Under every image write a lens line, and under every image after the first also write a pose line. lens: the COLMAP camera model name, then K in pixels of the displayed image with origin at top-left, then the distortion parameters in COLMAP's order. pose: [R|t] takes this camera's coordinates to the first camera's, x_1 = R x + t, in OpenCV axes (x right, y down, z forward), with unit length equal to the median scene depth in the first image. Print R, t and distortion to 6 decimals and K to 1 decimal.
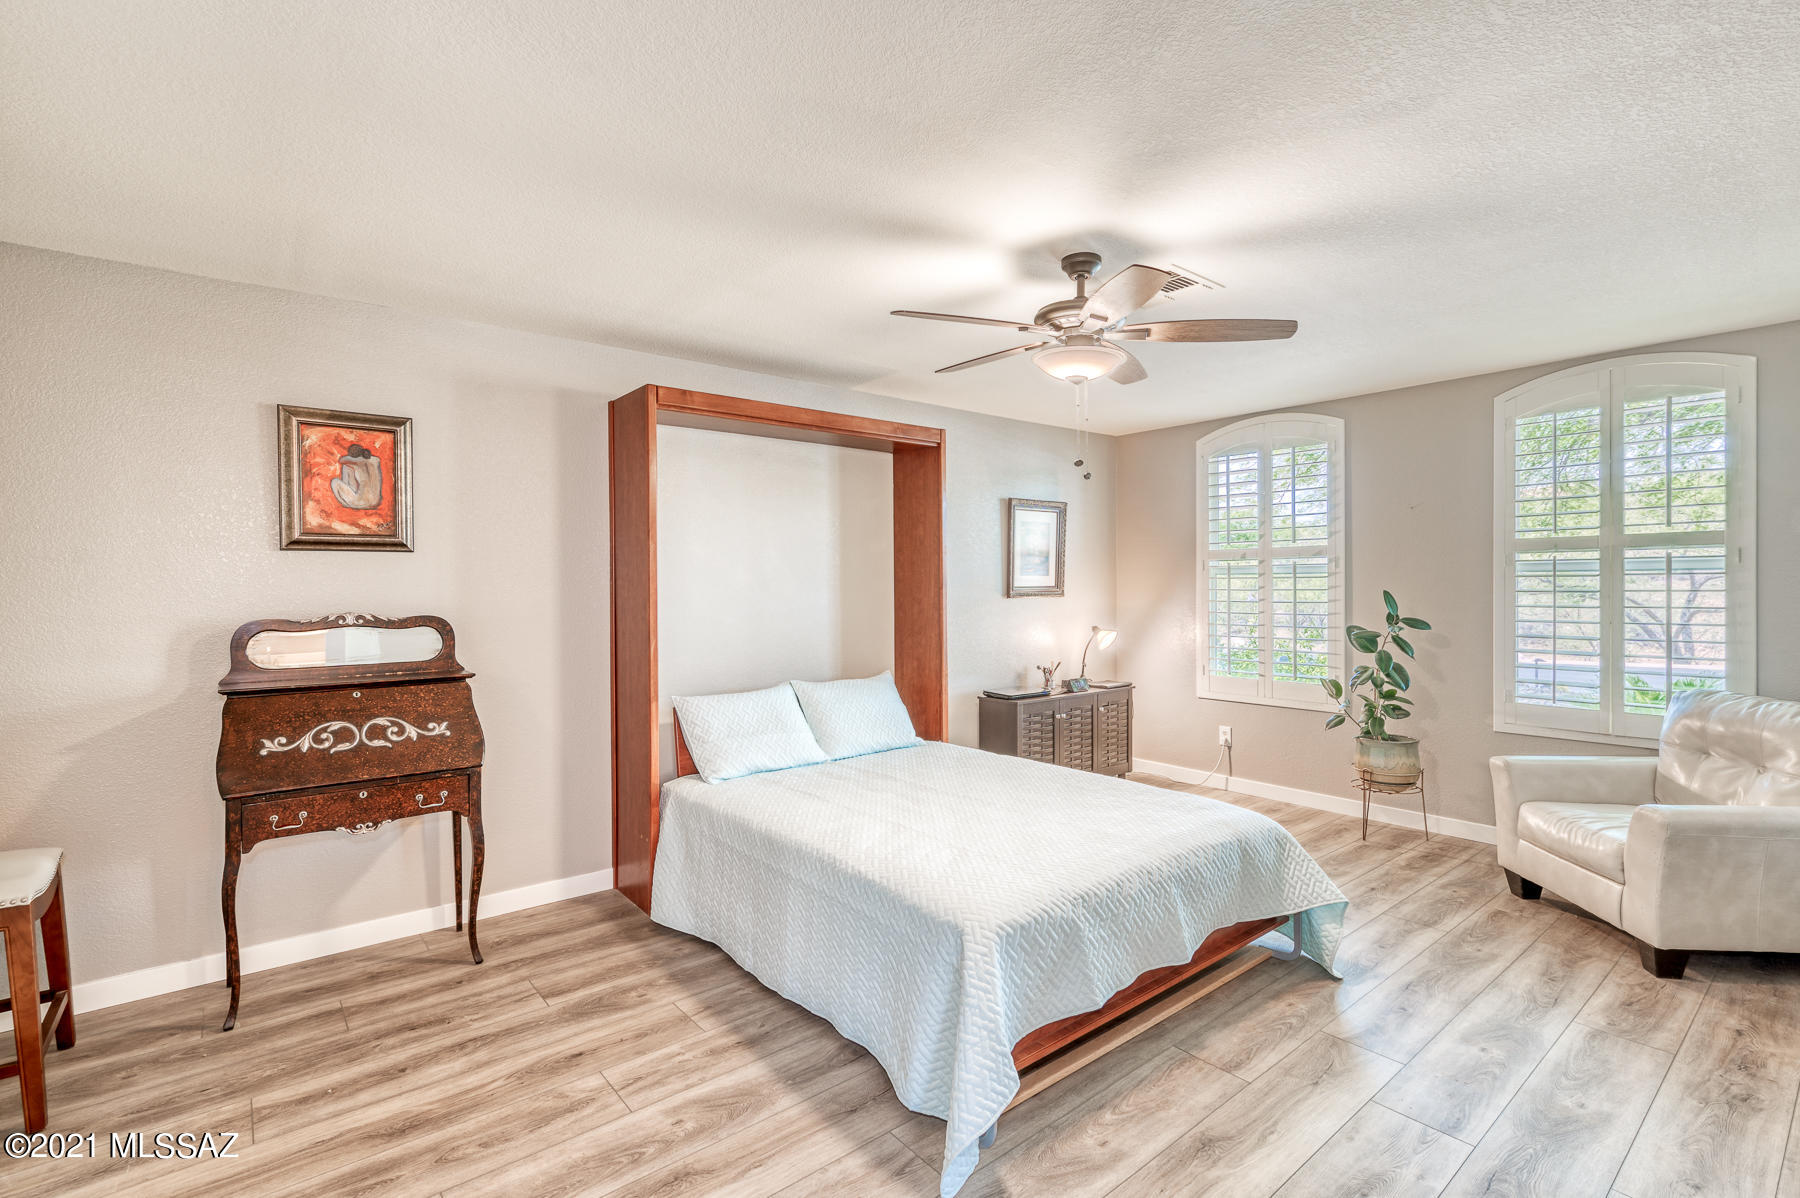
lens RADIAL K [[823.9, 0, 900.4], [0, 823.9, 590.6], [0, 0, 1]] dist [-0.000242, -0.000028]
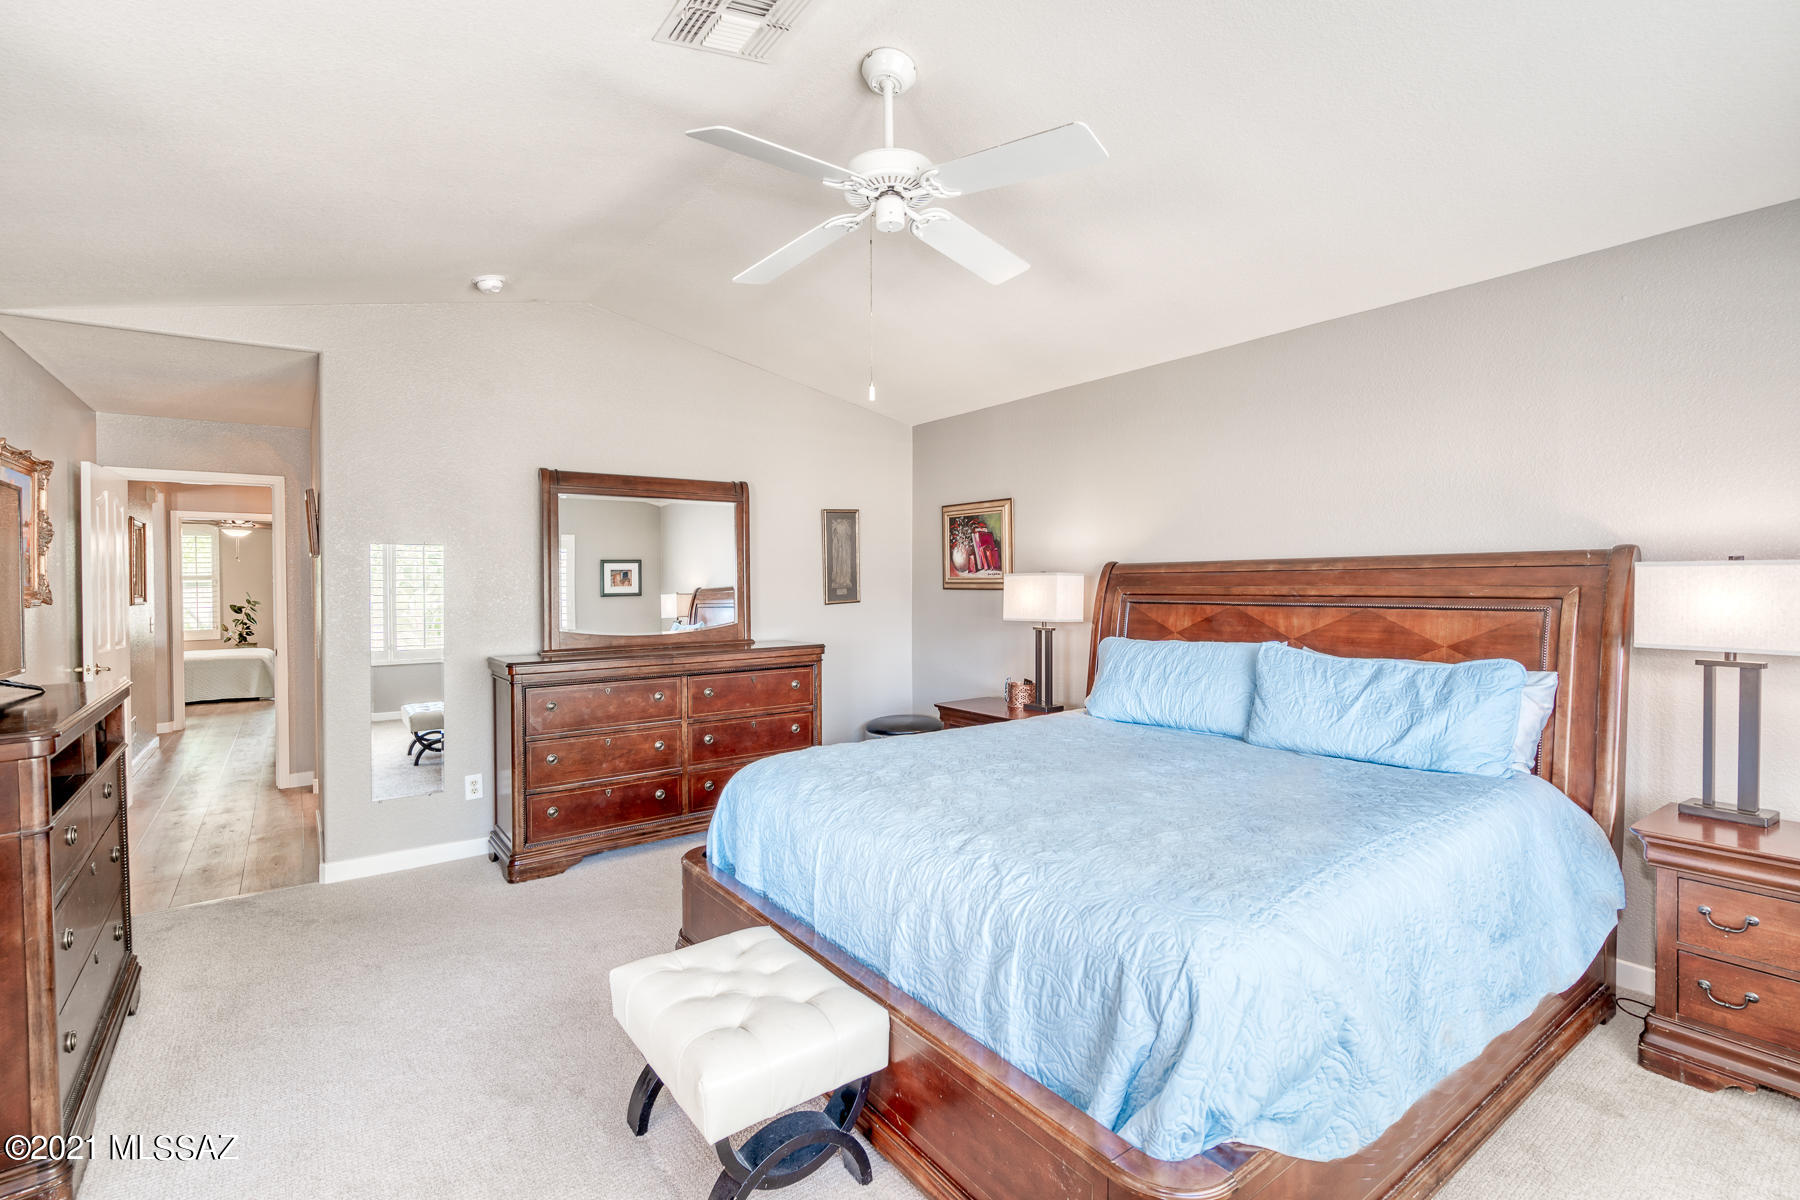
lens RADIAL K [[823.9, 0, 898.2], [0, 823.9, 600.9], [0, 0, 1]] dist [-0.000242, -0.000028]
pose [[0.041555, -0.014163, 0.999036, -2.122727], [0.020526, 0.999701, 0.013319, 0.040409], [-0.998925, 0.019953, 0.041833, -1.341020]]
